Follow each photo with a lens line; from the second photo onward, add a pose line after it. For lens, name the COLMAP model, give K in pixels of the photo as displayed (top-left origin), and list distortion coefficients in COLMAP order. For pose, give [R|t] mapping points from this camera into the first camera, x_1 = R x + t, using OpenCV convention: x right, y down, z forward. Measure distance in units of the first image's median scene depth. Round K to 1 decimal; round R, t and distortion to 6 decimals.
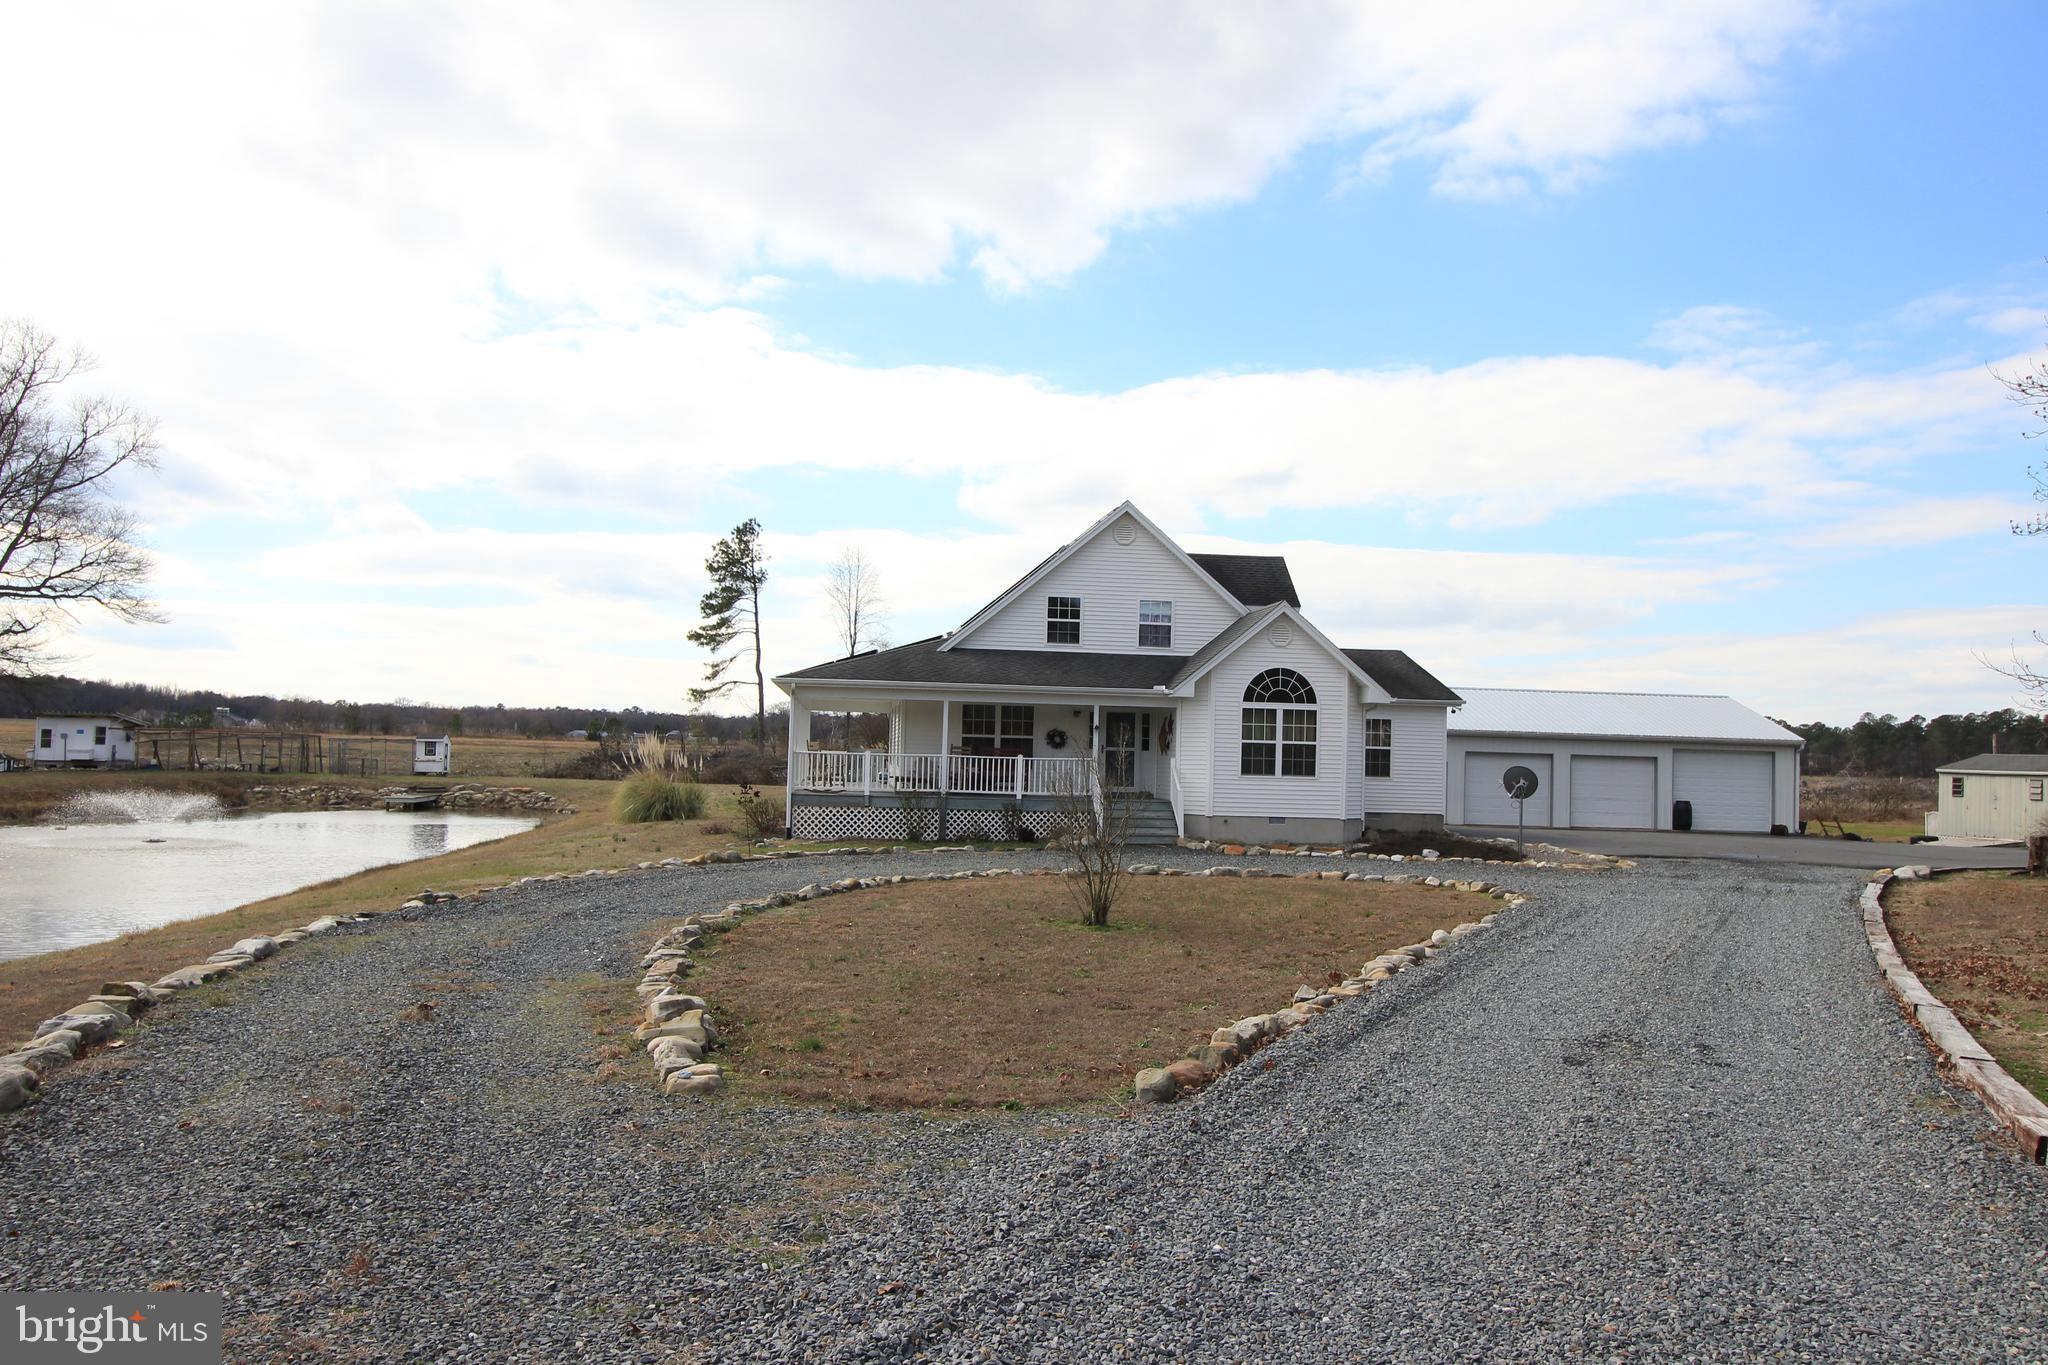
lens RADIAL K [[1653.8, 0, 1059.8], [0, 1653.8, 714.9], [0, 0, 1]] dist [0.004223, 0.001011]
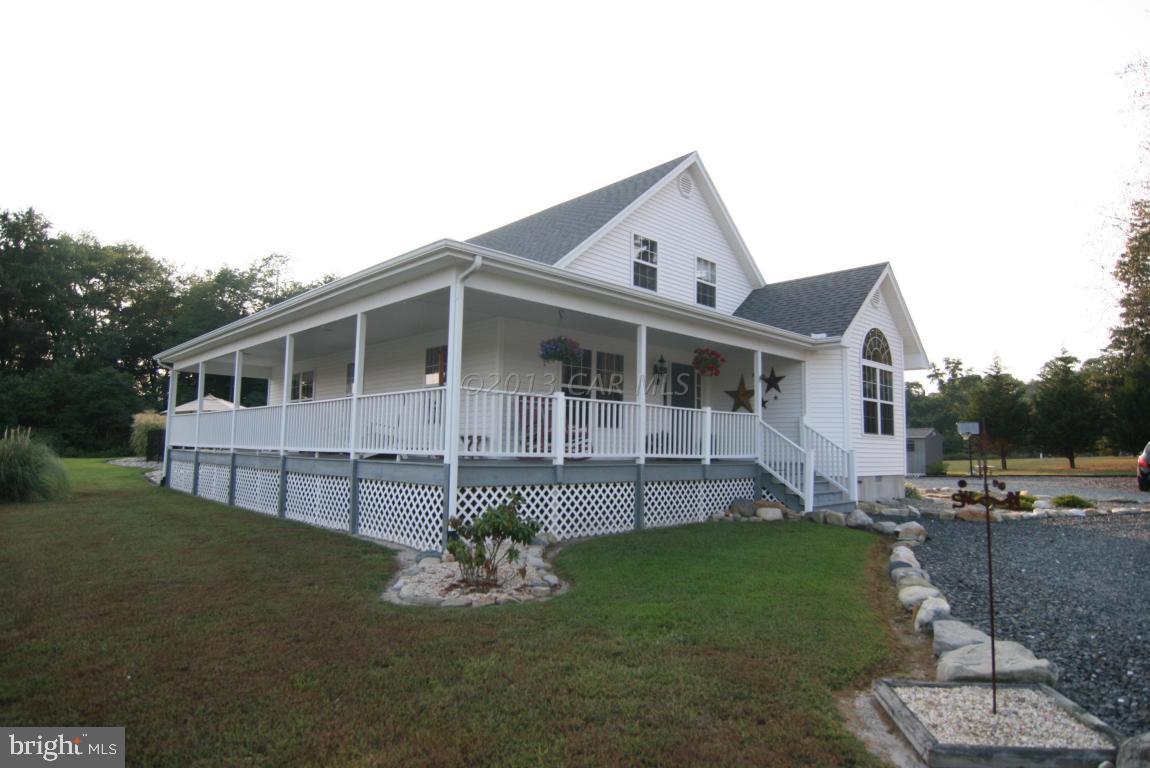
lens RADIAL K [[681.6, 0, 577.3], [0, 681.6, 371.6], [0, 0, 1]] dist [-0.001367, -0.000384]
pose [[0.806316, 0.058258, 0.588609, -0.132074], [-0.012493, 0.996593, -0.081524, 0.017585], [-0.591353, 0.058380, 0.804297, 0.392922]]
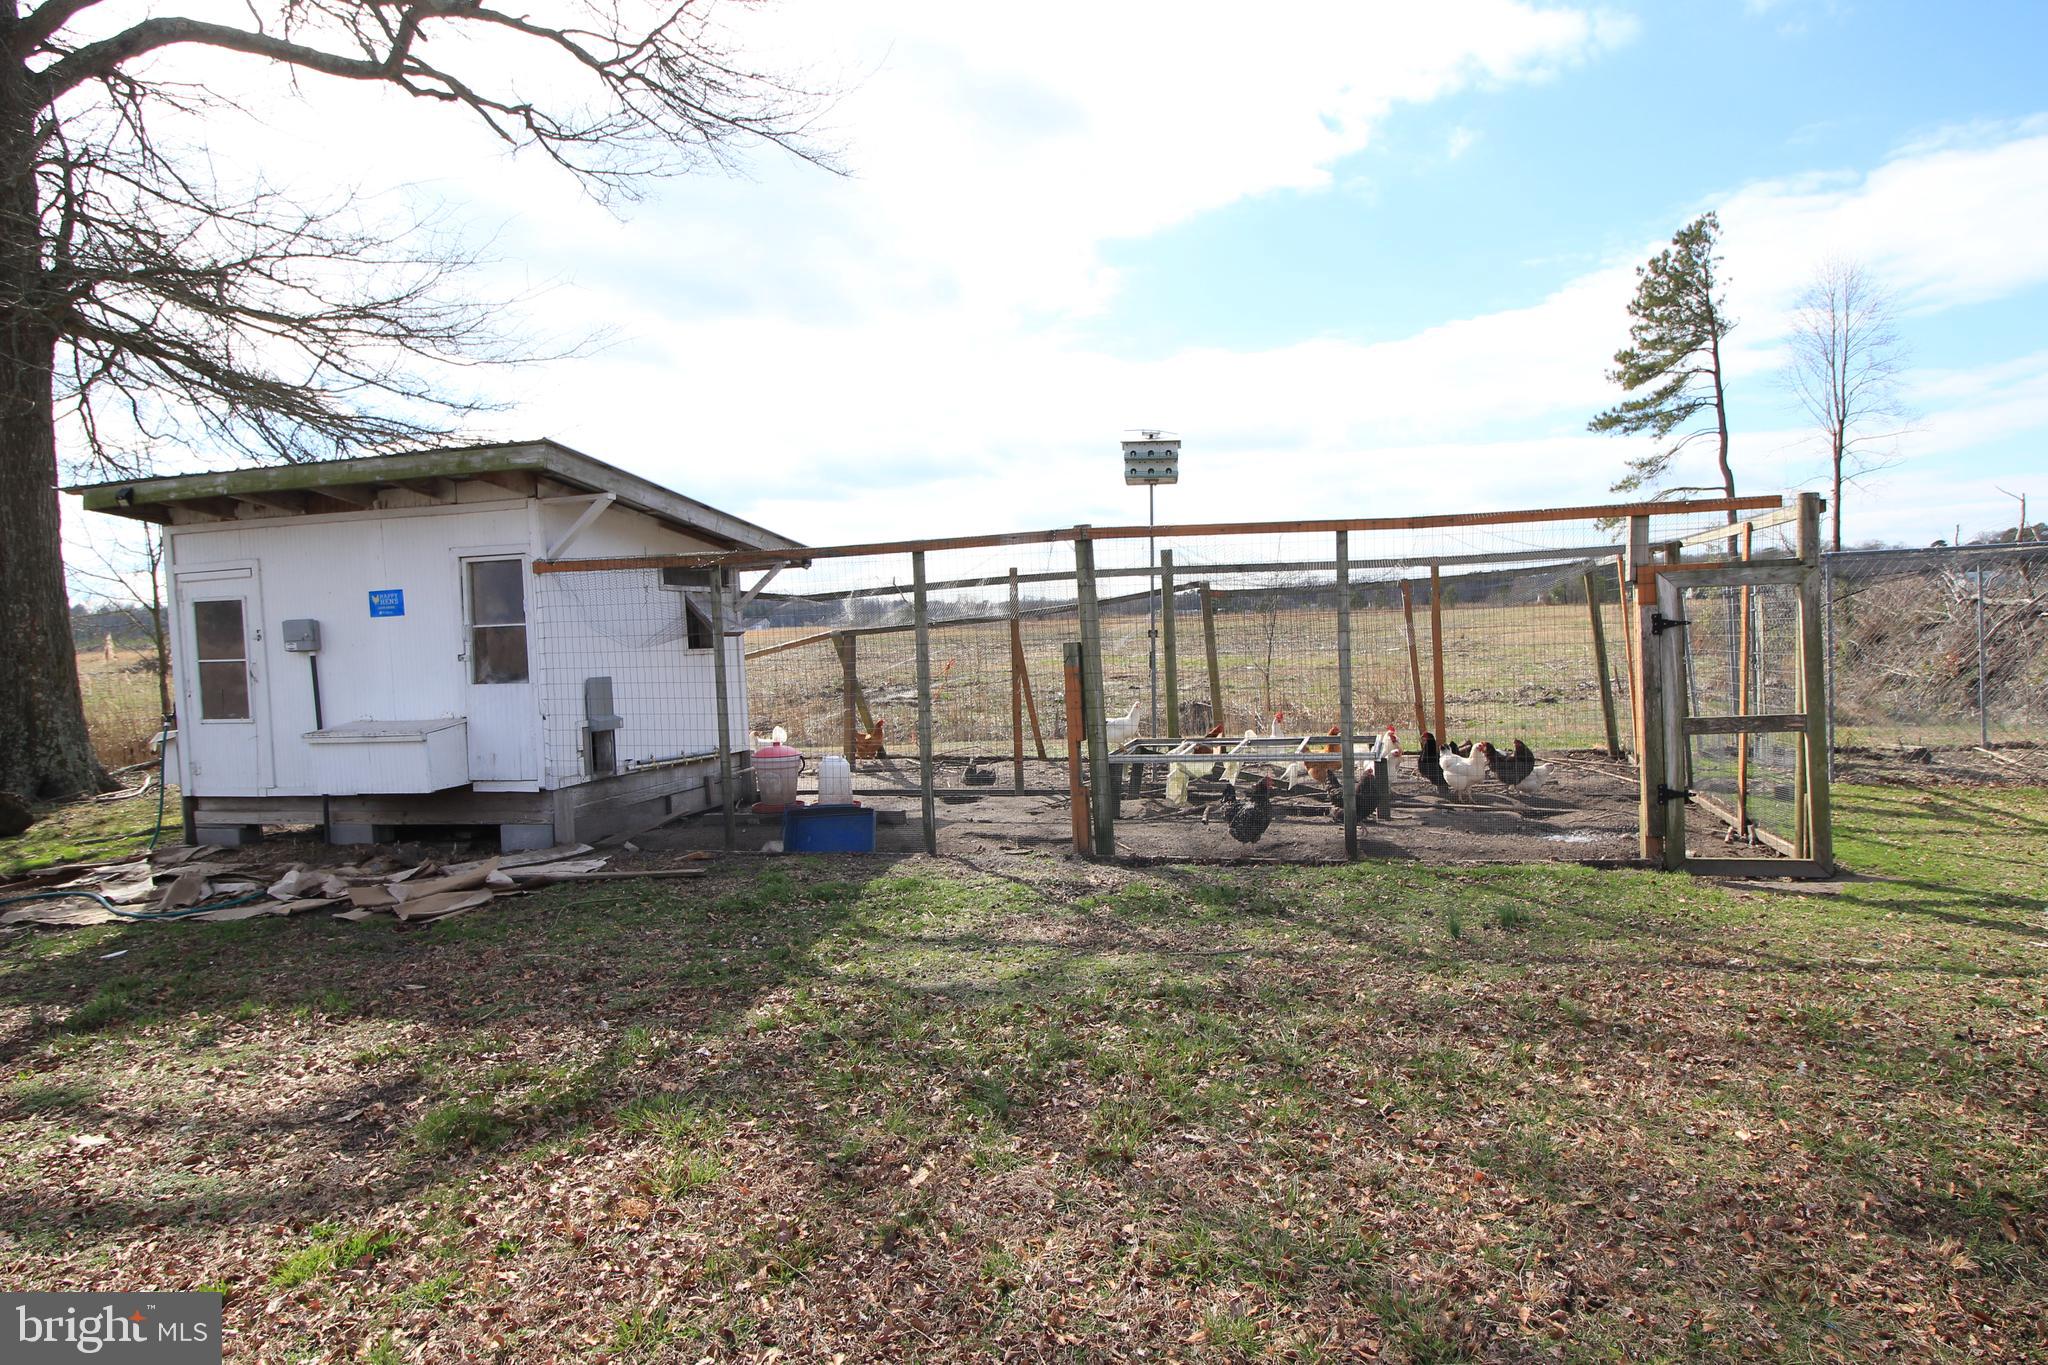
lens RADIAL K [[1213.9, 0, 1028.2], [0, 1213.9, 660.4], [0, 0, 1]] dist [-0.001367, -0.000384]
pose [[0.927522, -0.049217, -0.370513, -0.502832], [0.070711, 0.996497, 0.044644, 0.014658], [0.367018, -0.067607, 0.927754, 0.930237]]
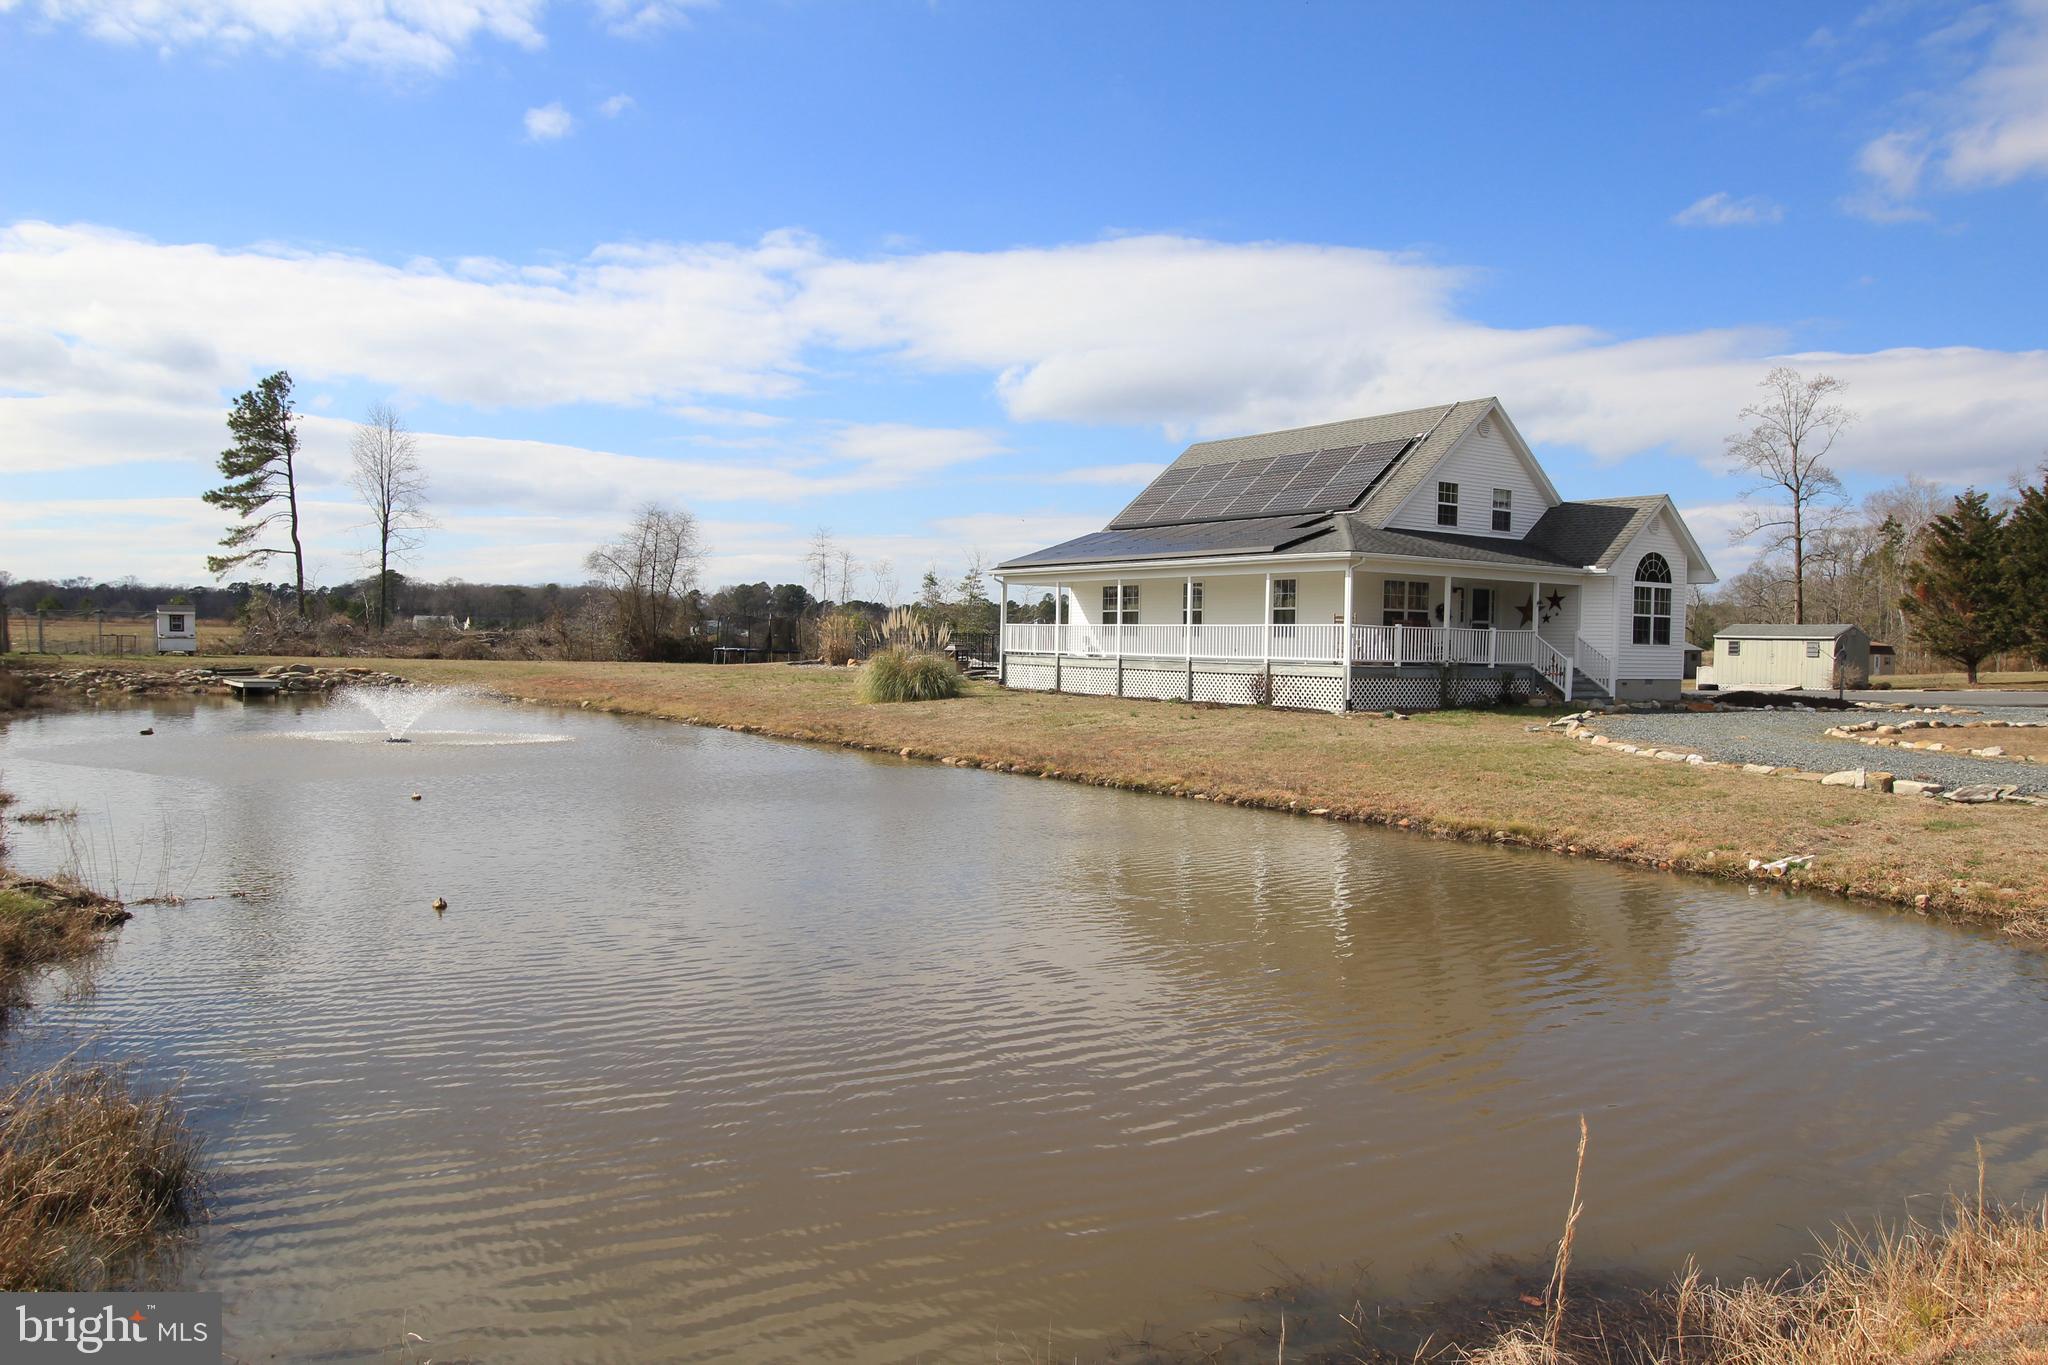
lens RADIAL K [[1472.9, 0, 1024.0], [0, 1472.9, 682.5], [0, 0, 1]] dist [0.001939, -0.000110]
pose [[0.890743, -0.019155, 0.454104, -0.374939], [-0.008776, 0.998200, 0.059322, 0.002845], [-0.454423, -0.056826, 0.888972, 0.137836]]
